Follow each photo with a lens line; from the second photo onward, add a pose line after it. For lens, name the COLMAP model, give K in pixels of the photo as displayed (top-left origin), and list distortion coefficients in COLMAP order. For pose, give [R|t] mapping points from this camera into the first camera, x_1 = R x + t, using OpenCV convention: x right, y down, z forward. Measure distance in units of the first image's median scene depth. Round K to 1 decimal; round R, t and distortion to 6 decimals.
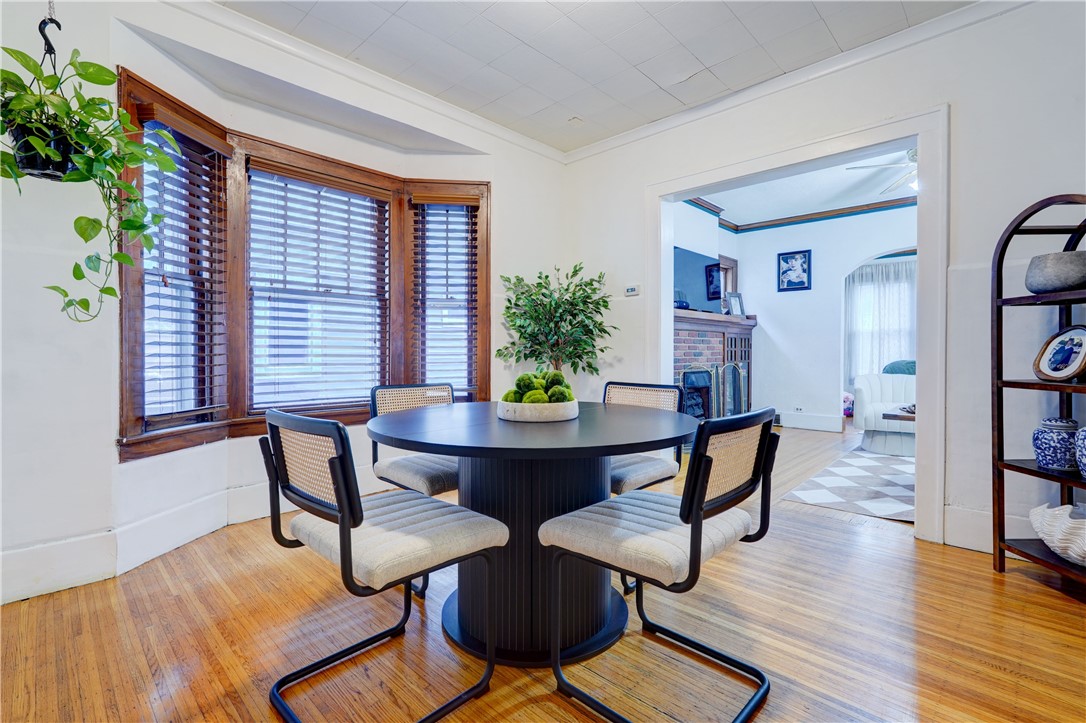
lens RADIAL K [[492.5, 0, 577.9], [0, 492.5, 351.0], [0, 0, 1]] dist [-0.002759, 0.011126]
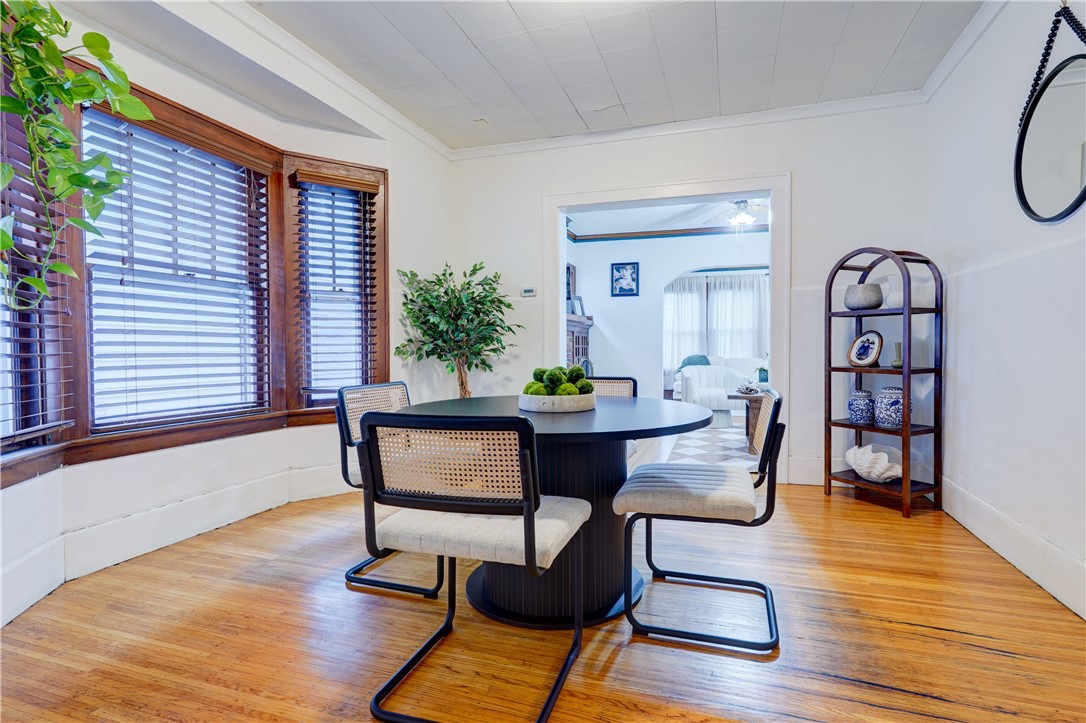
lens RADIAL K [[499.5, 0, 546.5], [0, 499.5, 352.9], [0, 0, 1]] dist [-0.002237, 0.010690]
pose [[0.905983, -0.007116, 0.423254, -0.309439], [0.003210, 0.999945, 0.009939, -0.000378], [-0.423302, -0.007646, 0.905957, 0.001239]]
